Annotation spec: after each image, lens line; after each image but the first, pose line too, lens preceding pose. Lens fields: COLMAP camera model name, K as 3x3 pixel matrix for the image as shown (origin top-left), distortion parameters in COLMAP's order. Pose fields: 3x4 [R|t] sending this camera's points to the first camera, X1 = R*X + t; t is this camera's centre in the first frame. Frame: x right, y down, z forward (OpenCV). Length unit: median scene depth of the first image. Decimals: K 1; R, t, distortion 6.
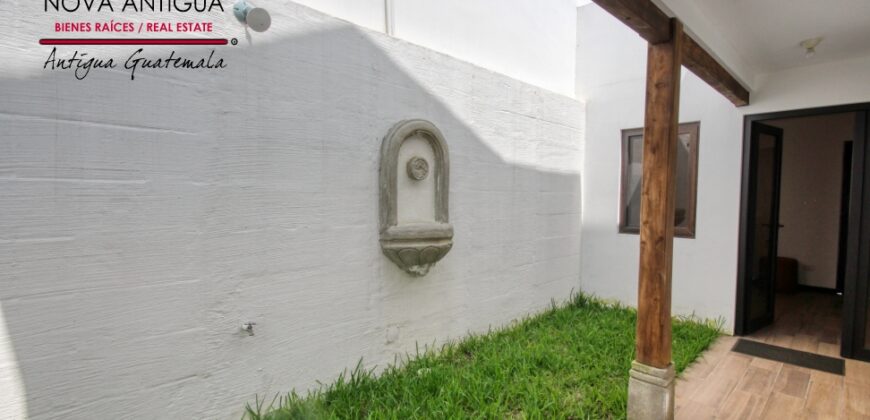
lens RADIAL K [[399.5, 0, 450.1], [0, 399.5, 211.6], [0, 0, 1]] dist [-0.000673, -0.000202]
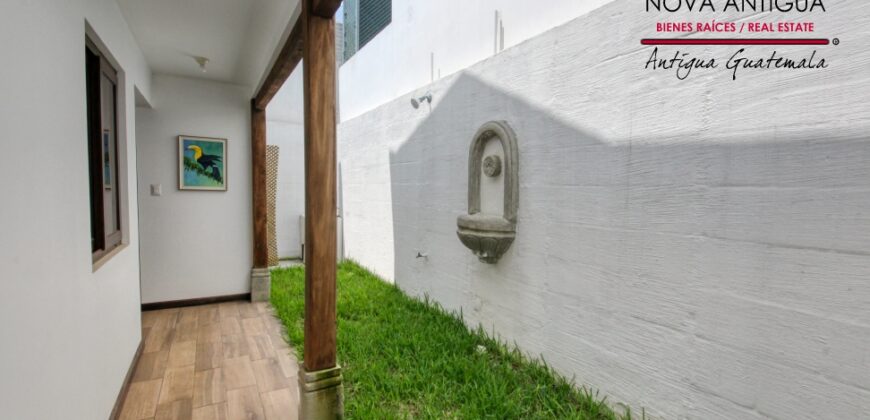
lens RADIAL K [[399.5, 0, 450.1], [0, 399.5, 211.6], [0, 0, 1]] dist [-0.000673, -0.000202]
pose [[-0.225290, 0.042347, -0.973371, 0.981458], [-0.064612, 0.996206, 0.058295, -0.037812], [0.972147, 0.076025, -0.221699, 1.091384]]
